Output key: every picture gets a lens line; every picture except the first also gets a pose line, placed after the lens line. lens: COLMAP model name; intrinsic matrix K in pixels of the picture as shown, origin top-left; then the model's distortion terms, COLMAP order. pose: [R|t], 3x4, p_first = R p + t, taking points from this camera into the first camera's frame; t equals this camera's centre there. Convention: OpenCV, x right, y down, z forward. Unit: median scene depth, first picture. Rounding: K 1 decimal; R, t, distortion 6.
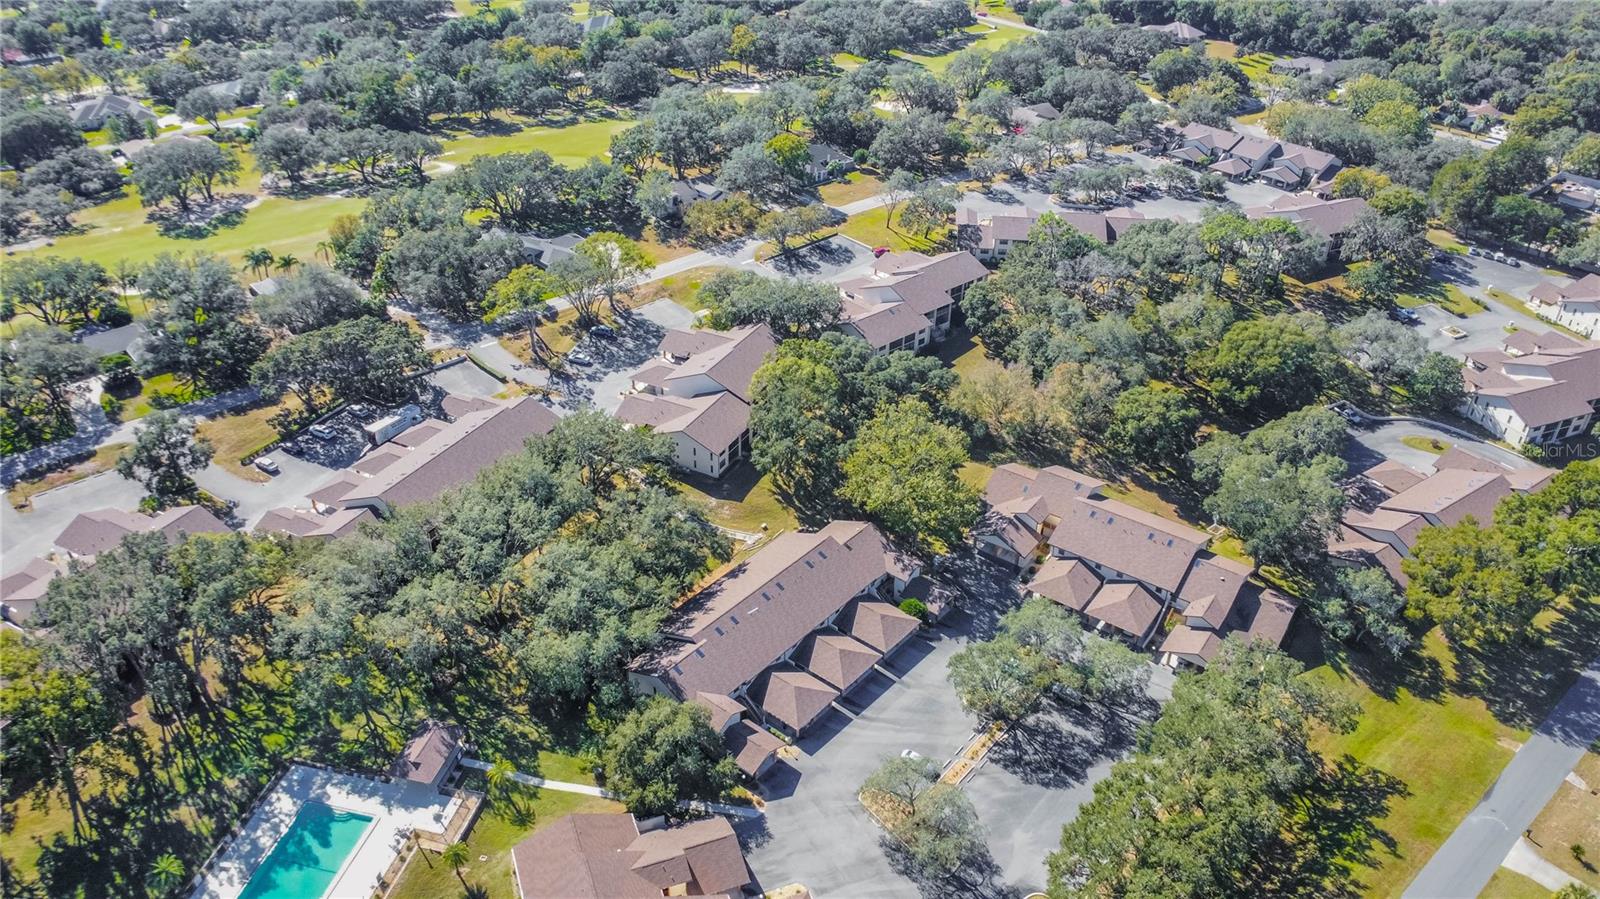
lens RADIAL K [[1157.0, 0, 800.5], [0, 1157.0, 448.5], [0, 0, 1]] dist [-0.025290, -0.010130]
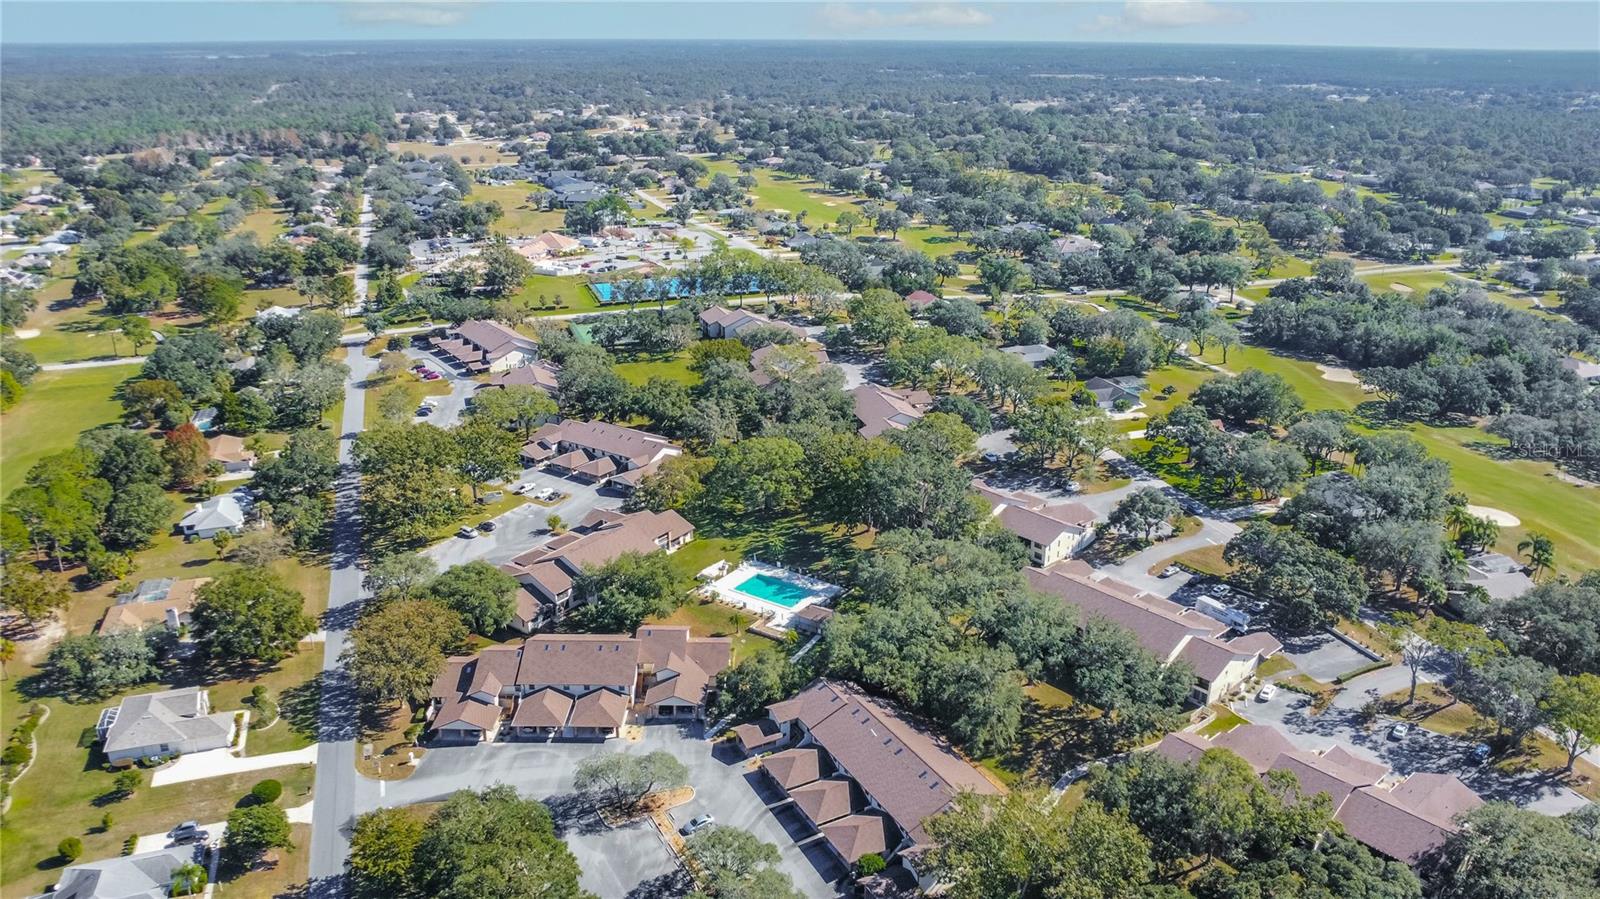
lens RADIAL K [[1157.0, 0, 790.5], [0, 1157.0, 448.4], [0, 0, 1]] dist [-0.025290, -0.010130]
pose [[-0.383010, 0.292357, -0.876260, 0.938157], [-0.496595, 0.734696, 0.462185, -0.571260], [0.778908, 0.612167, -0.136213, 0.946599]]
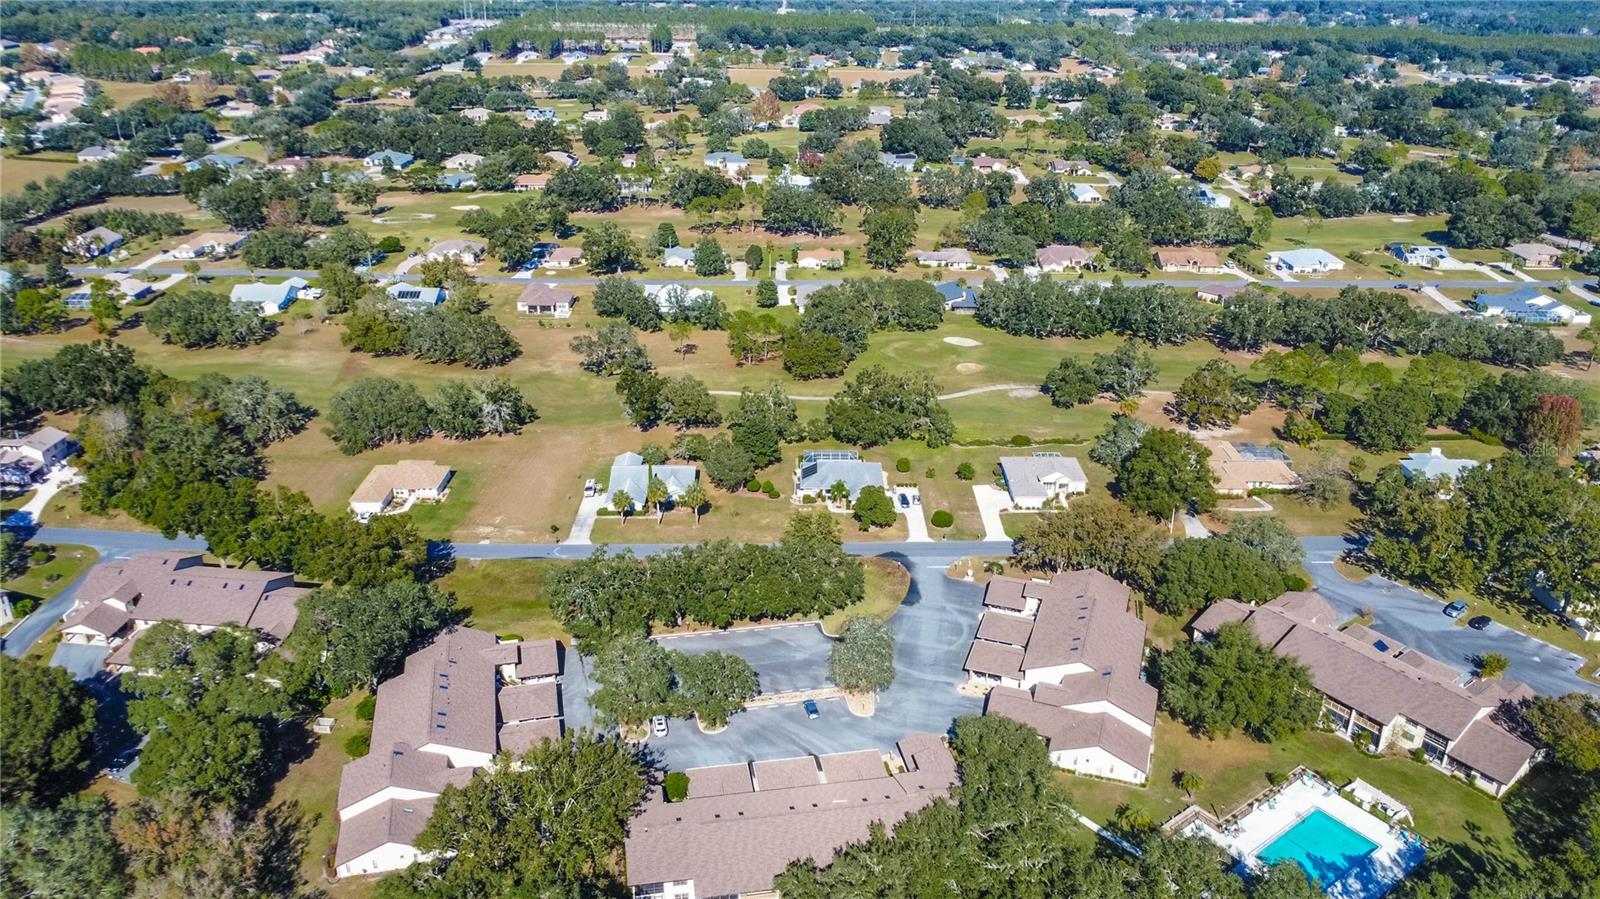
lens RADIAL K [[1157.0, 0, 800.7], [0, 1157.0, 449.5], [0, 0, 1]] dist [-0.025290, -0.010130]
pose [[-0.754225, -0.295743, 0.586243, -0.502139], [0.324498, 0.608295, 0.724347, -0.743311], [-0.570829, 0.736555, -0.362823, 1.181749]]
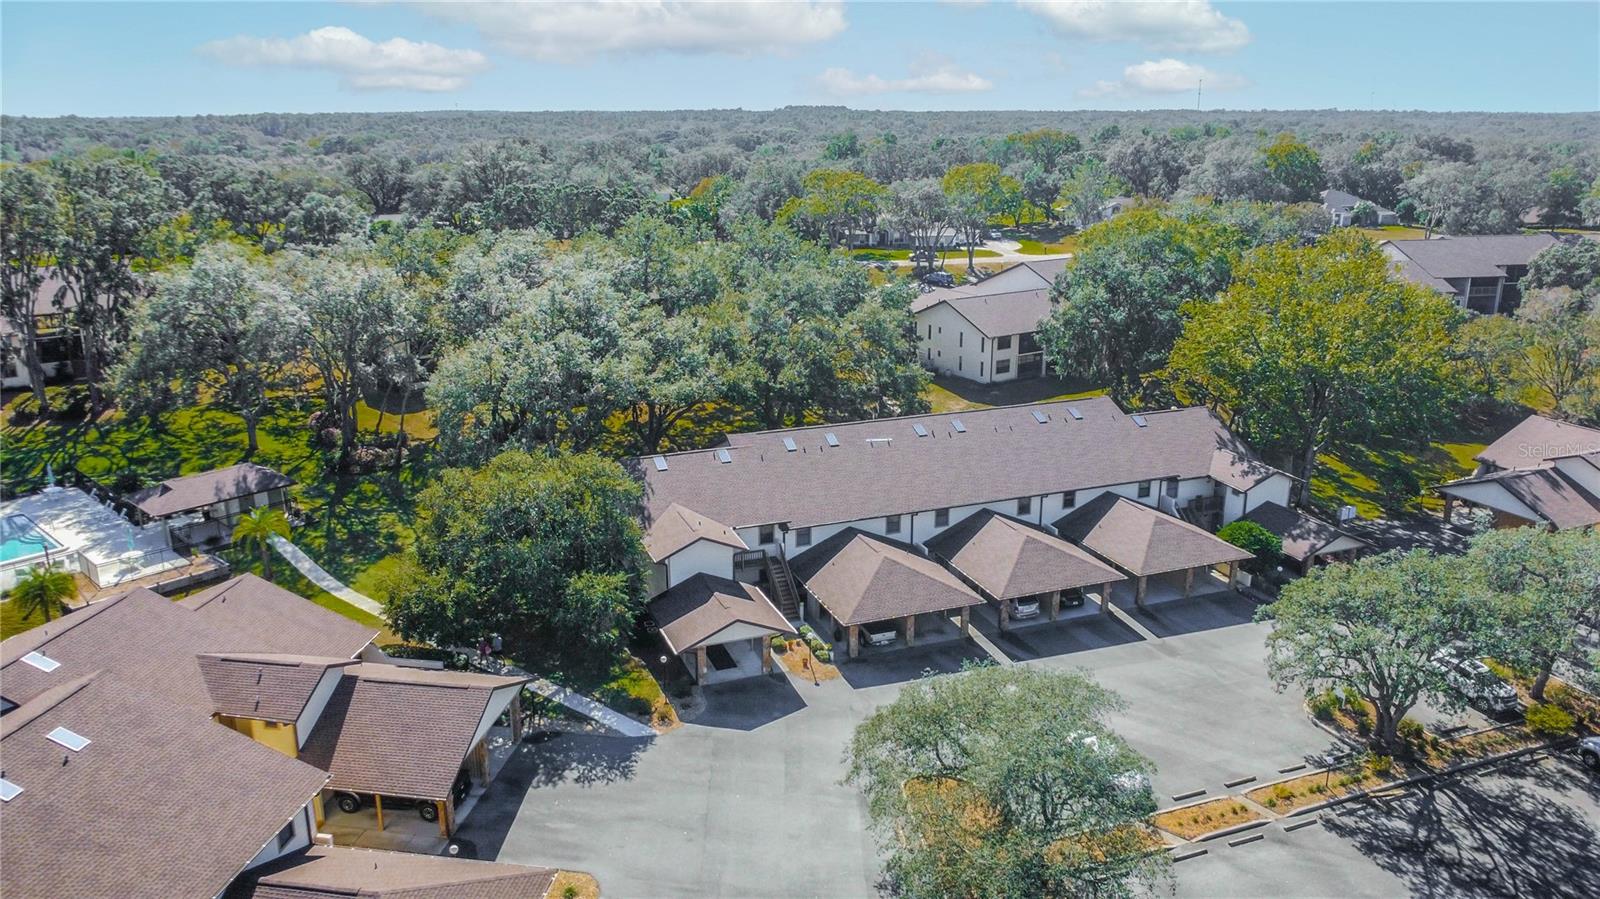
lens RADIAL K [[1157.0, 0, 807.8], [0, 1157.0, 450.6], [0, 0, 1]] dist [-0.025290, -0.010130]
pose [[0.870140, 0.117964, -0.478478, 0.173083], [-0.245554, 0.945596, -0.213427, 0.264604], [0.427271, 0.303203, 0.851767, 0.587299]]
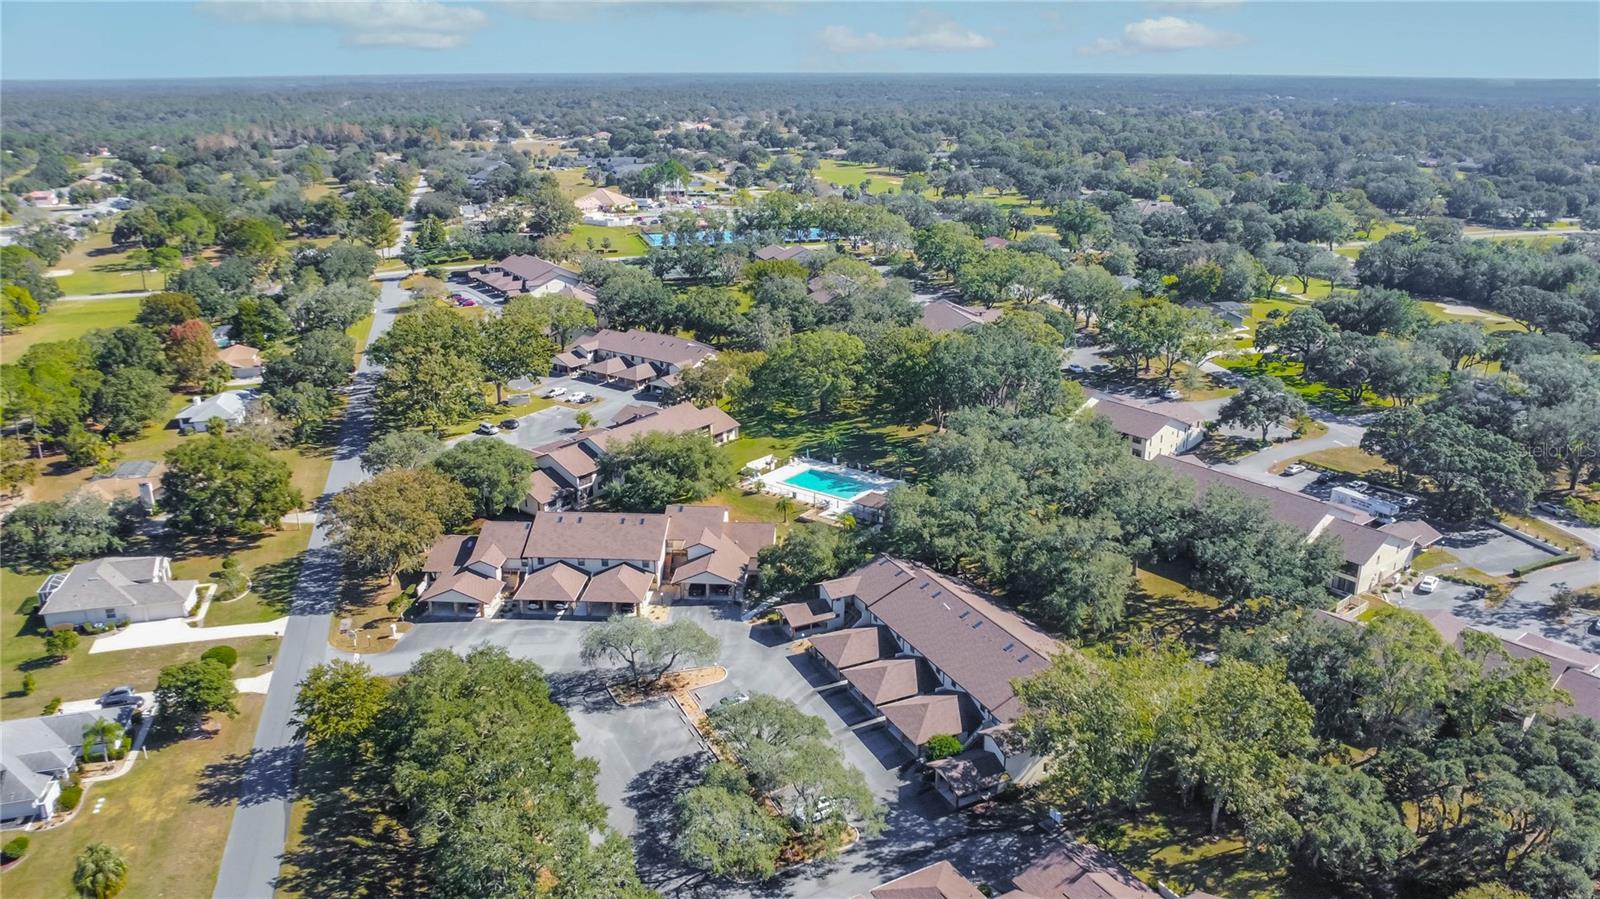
lens RADIAL K [[1157.0, 0, 791.9], [0, 1157.0, 447.1], [0, 0, 1]] dist [-0.025290, -0.010130]
pose [[-0.431648, 0.262177, -0.863101, 0.809884], [-0.483718, 0.740346, 0.466802, -0.340558], [0.761378, 0.618992, -0.192749, 1.035110]]
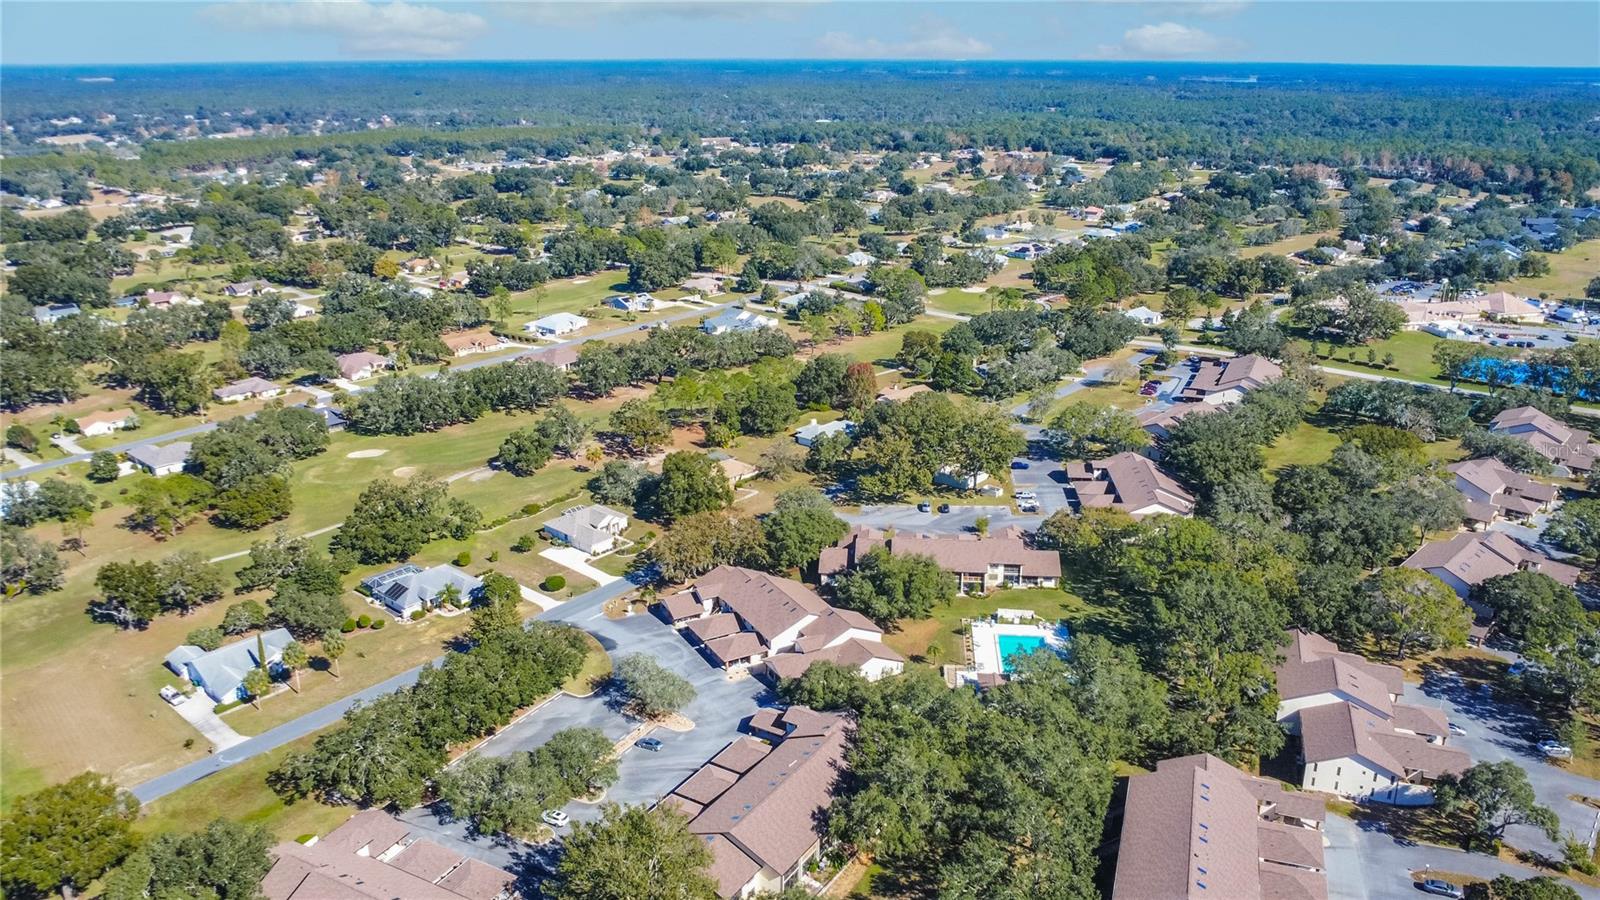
lens RADIAL K [[1157.0, 0, 795.9], [0, 1157.0, 481.2], [0, 0, 1]] dist [-0.025290, -0.010130]
pose [[-0.991922, 0.023108, -0.124730, 0.089678], [-0.084335, 0.614372, 0.784497, -0.926206], [0.094759, 0.788678, -0.607460, 1.505288]]
